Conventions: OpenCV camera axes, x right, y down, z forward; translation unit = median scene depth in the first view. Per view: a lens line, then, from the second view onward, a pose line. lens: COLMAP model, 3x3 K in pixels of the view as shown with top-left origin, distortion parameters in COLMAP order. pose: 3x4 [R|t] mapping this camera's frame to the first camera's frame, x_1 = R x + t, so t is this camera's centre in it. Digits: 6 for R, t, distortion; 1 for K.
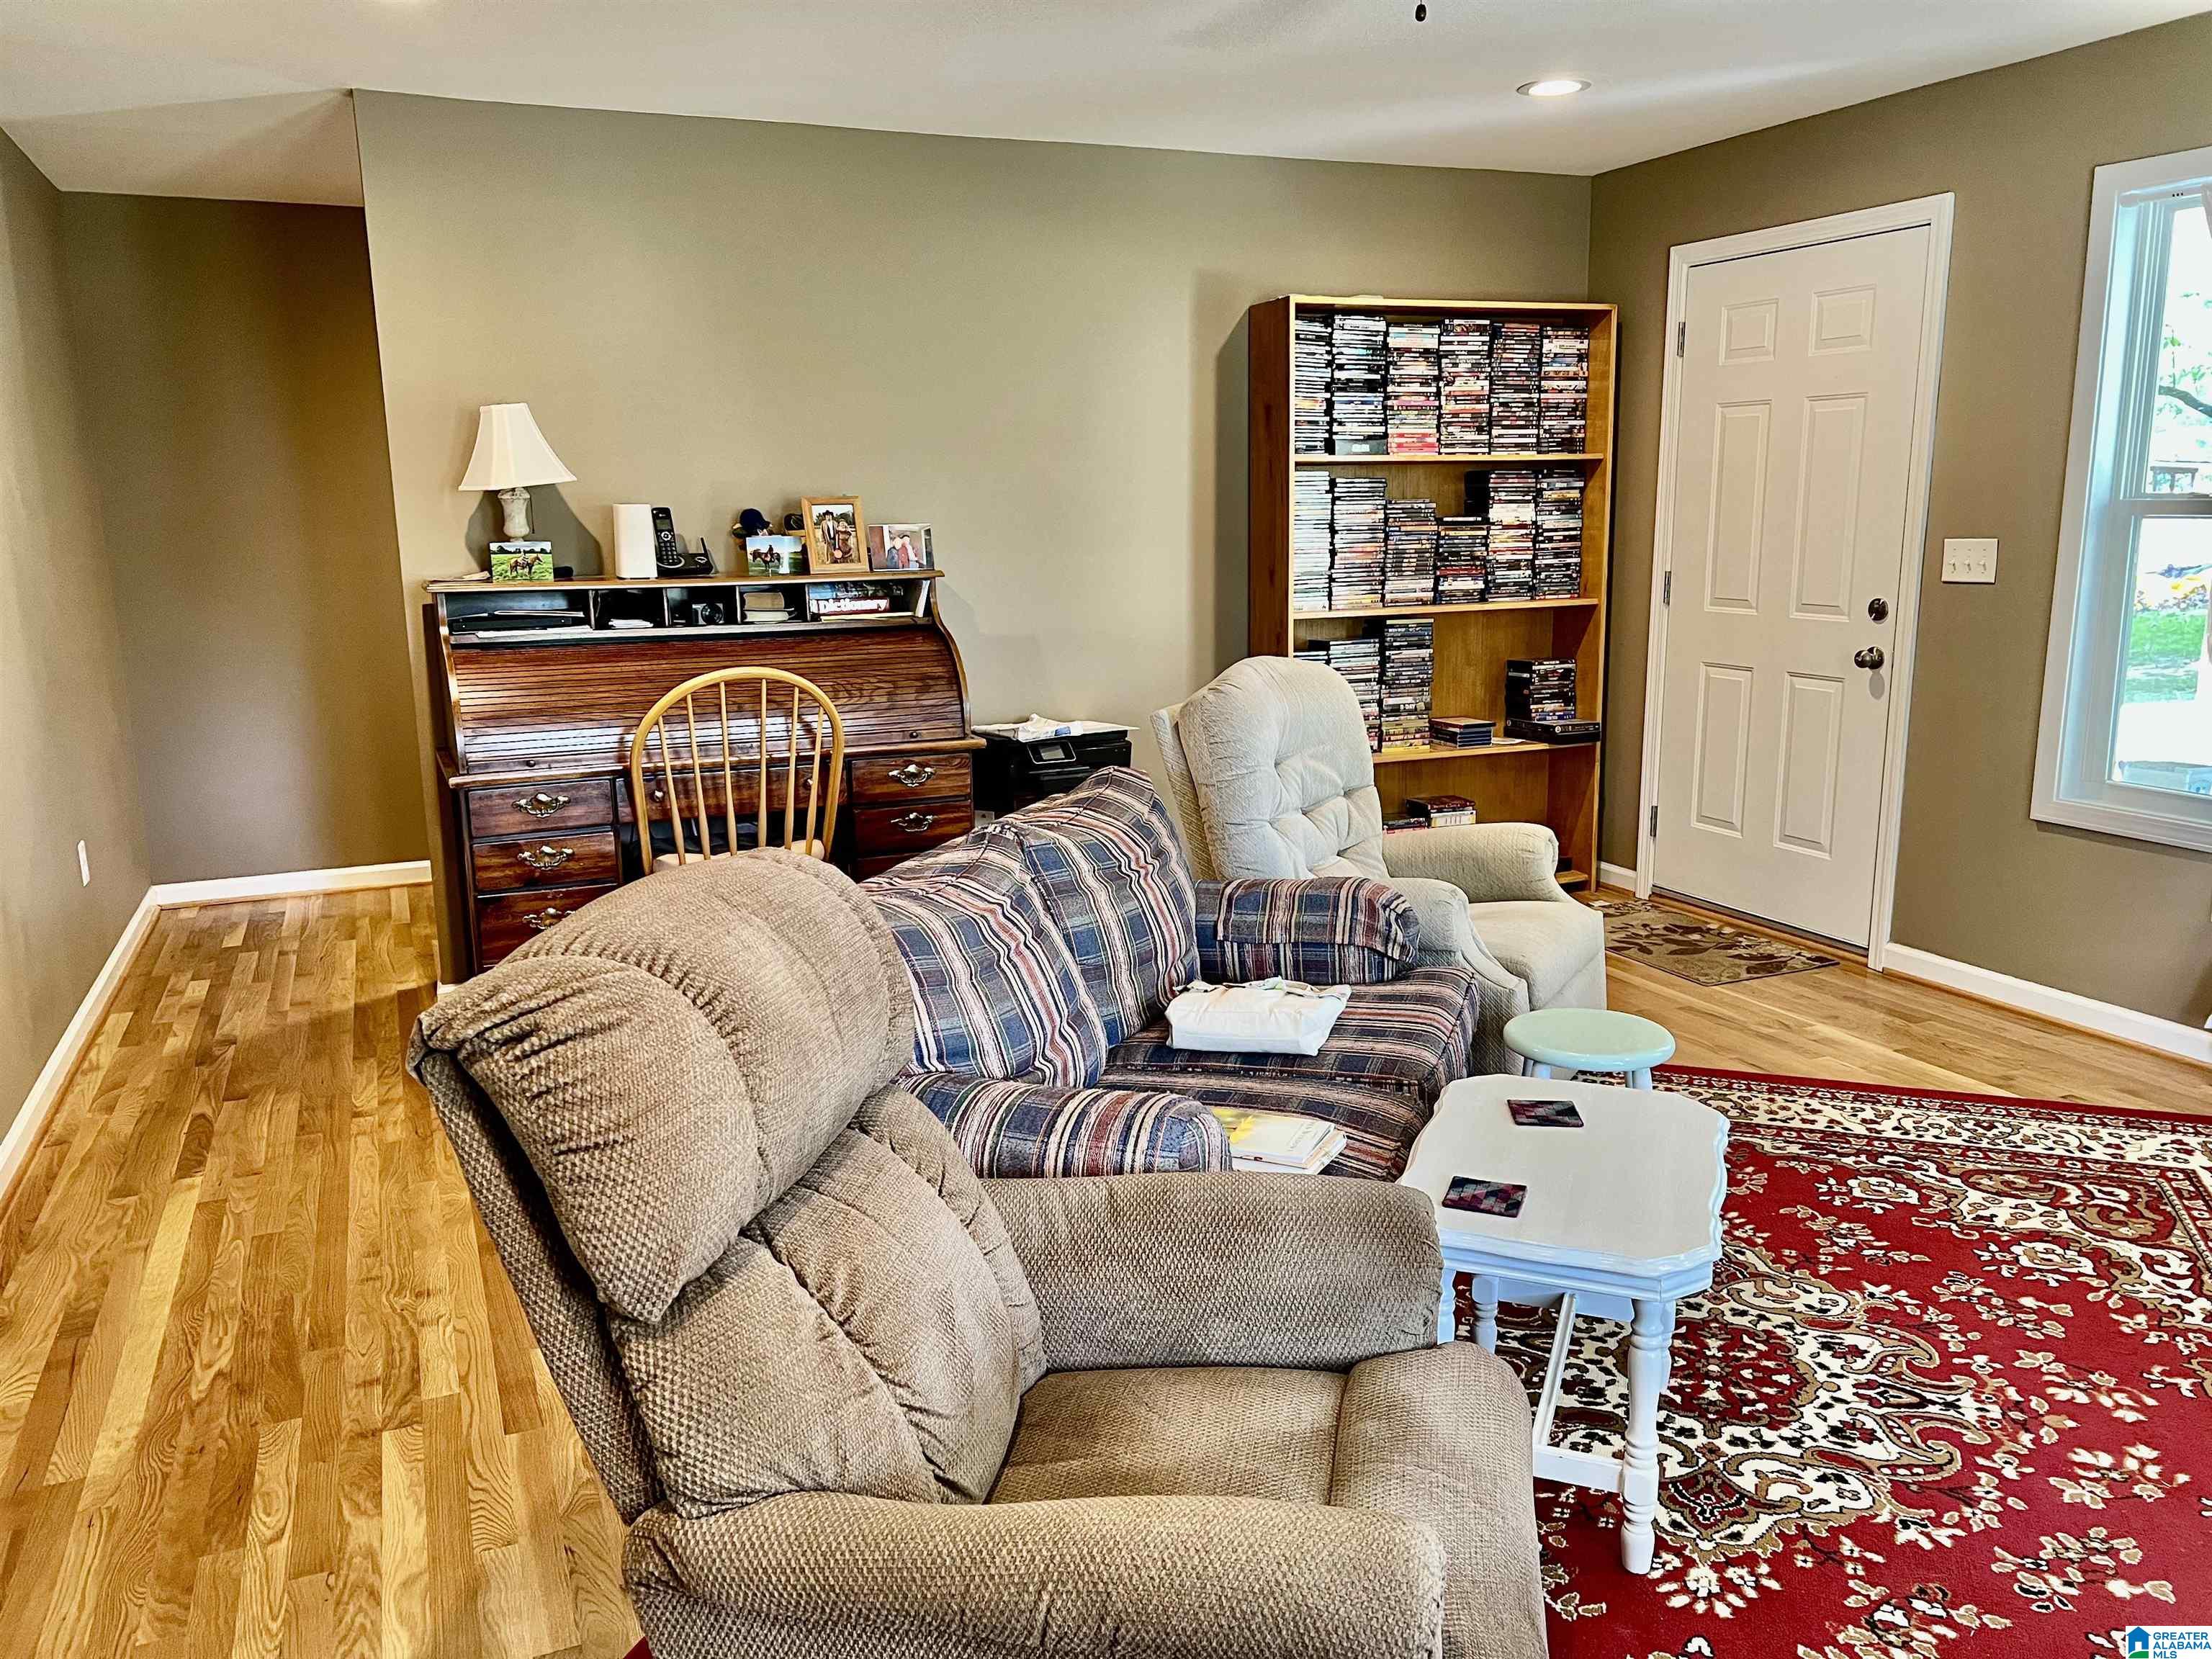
lens RADIAL K [[1635.2, 0, 1106.0], [0, 1635.2, 829.5], [0, 0, 1]] dist [0.062739, -0.079743]
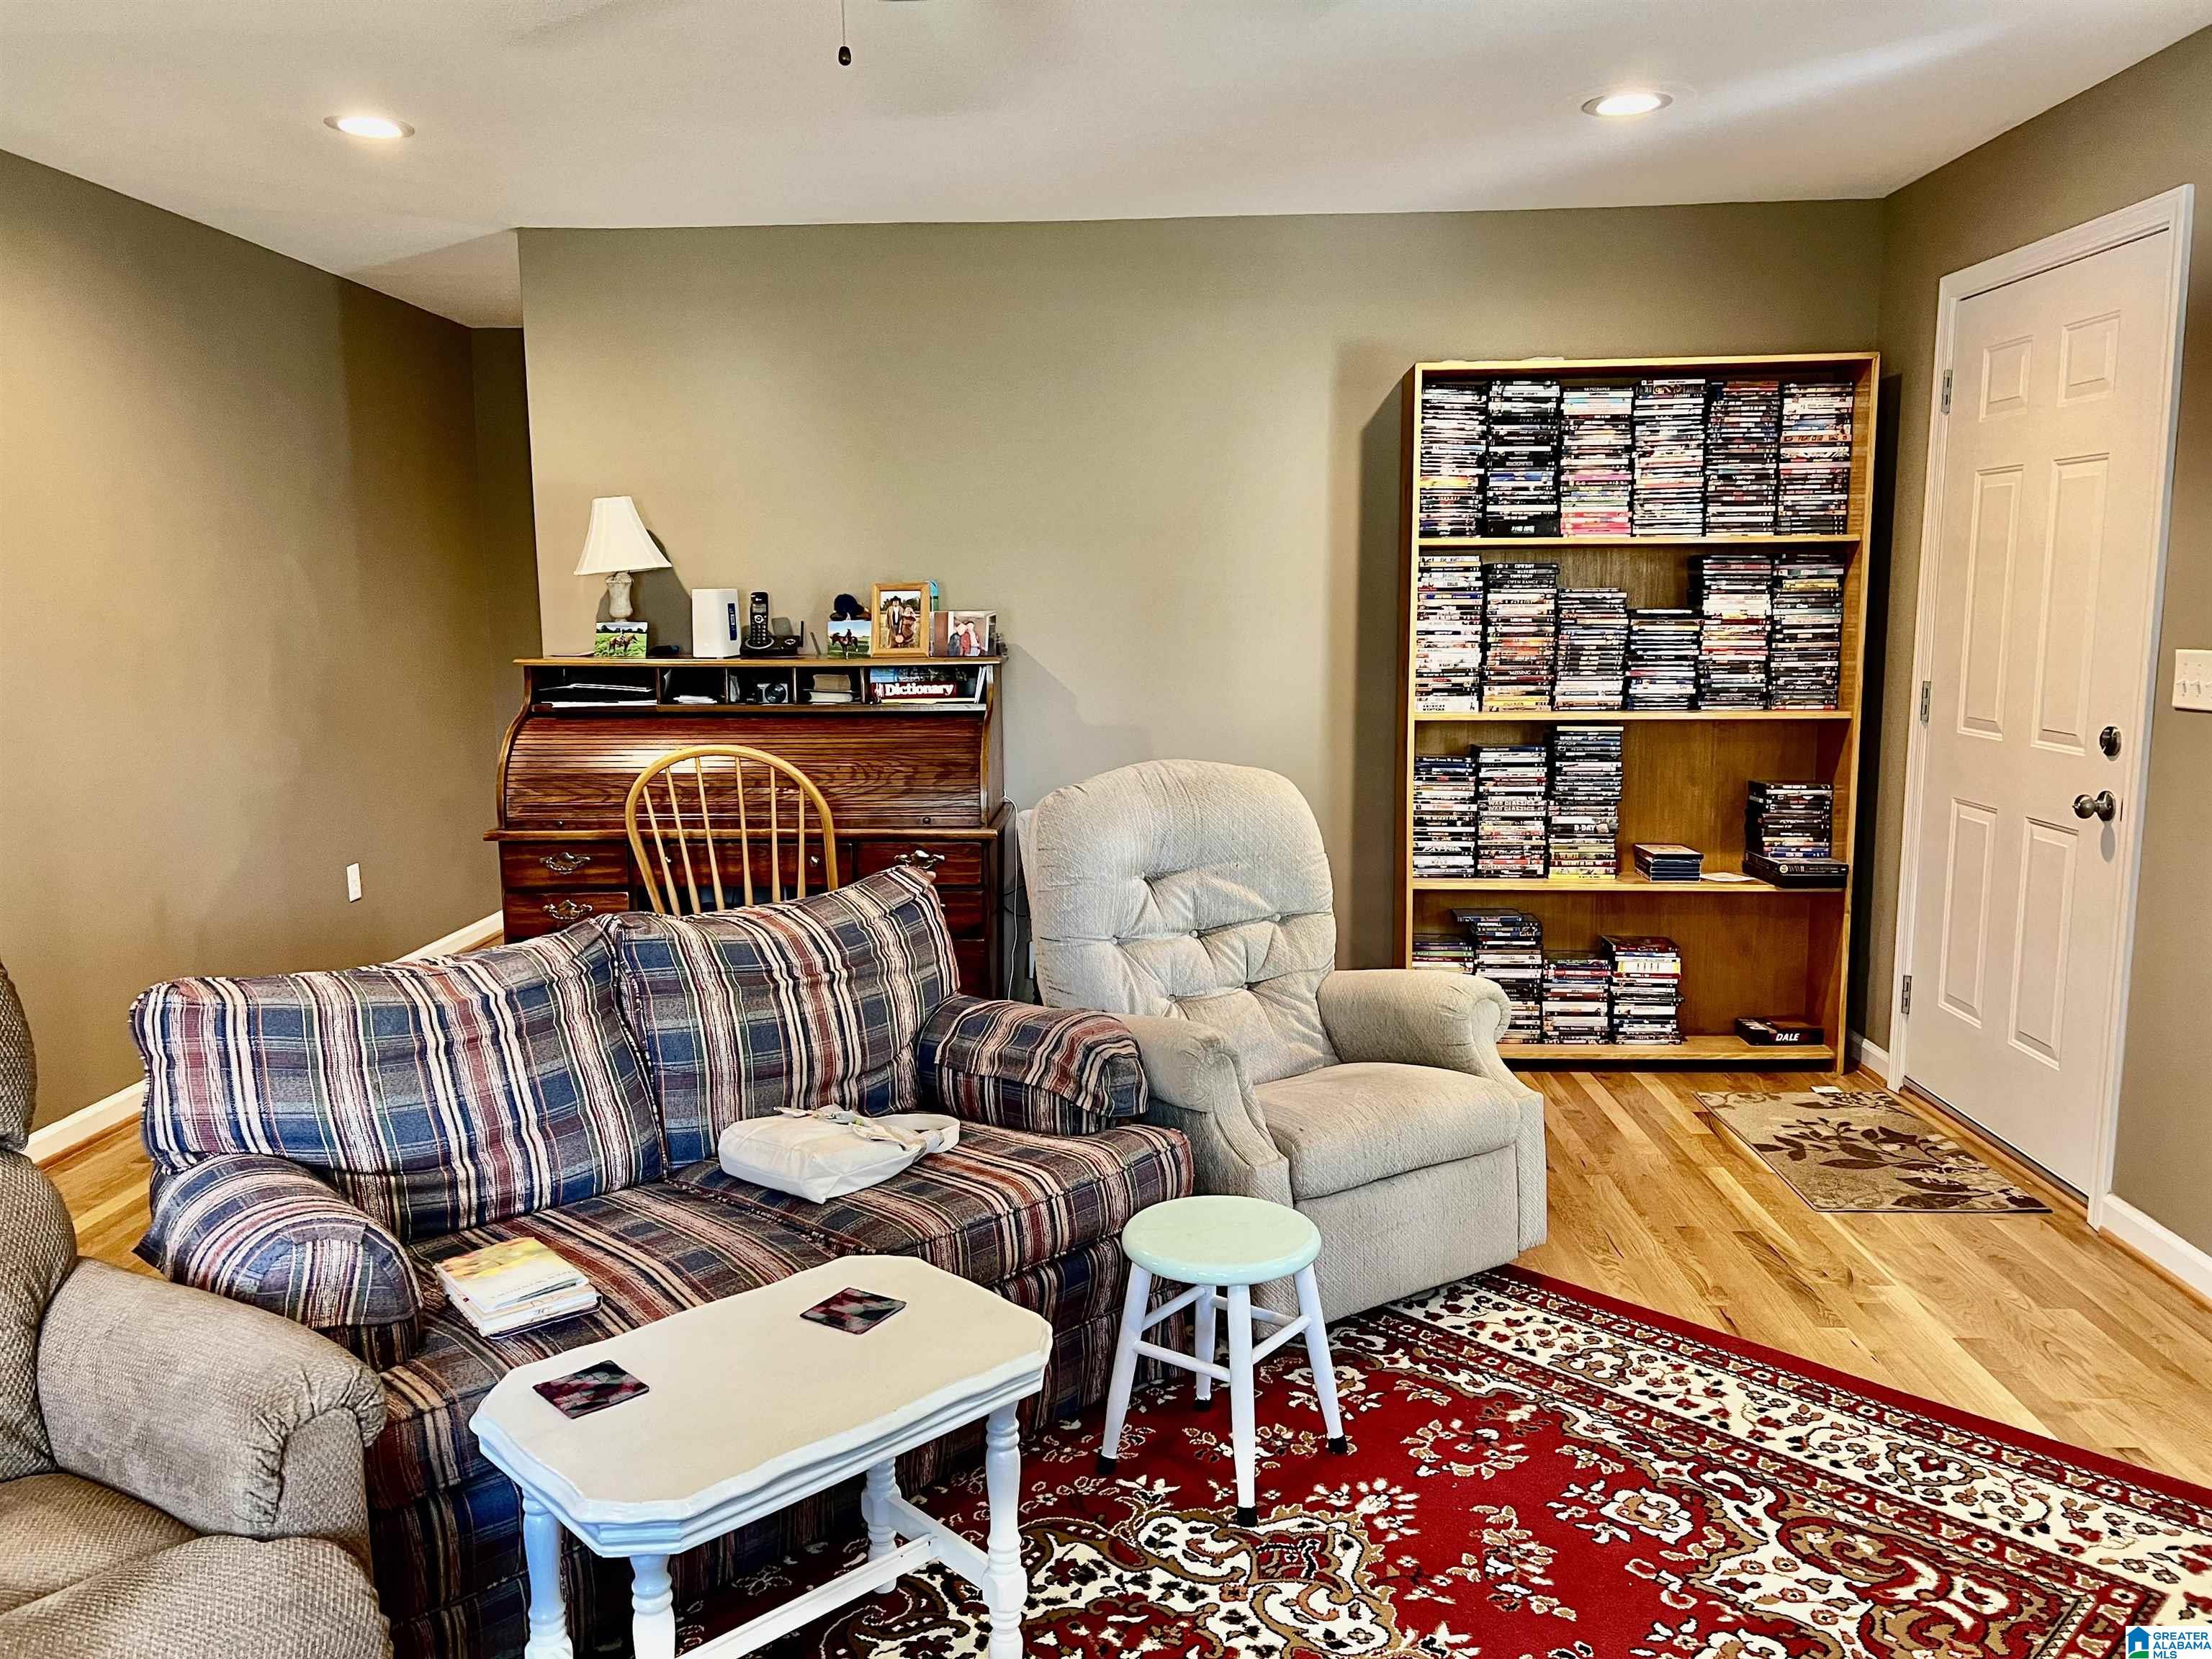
lens RADIAL K [[1635.2, 0, 1106.0], [0, 1635.2, 829.5], [0, 0, 1]] dist [0.062739, -0.079743]
pose [[0.903977, 0.069647, -0.421871, 0.336300], [-0.089613, 0.995593, -0.027658, -0.029409], [0.418085, 0.062807, 0.906234, 0.124124]]
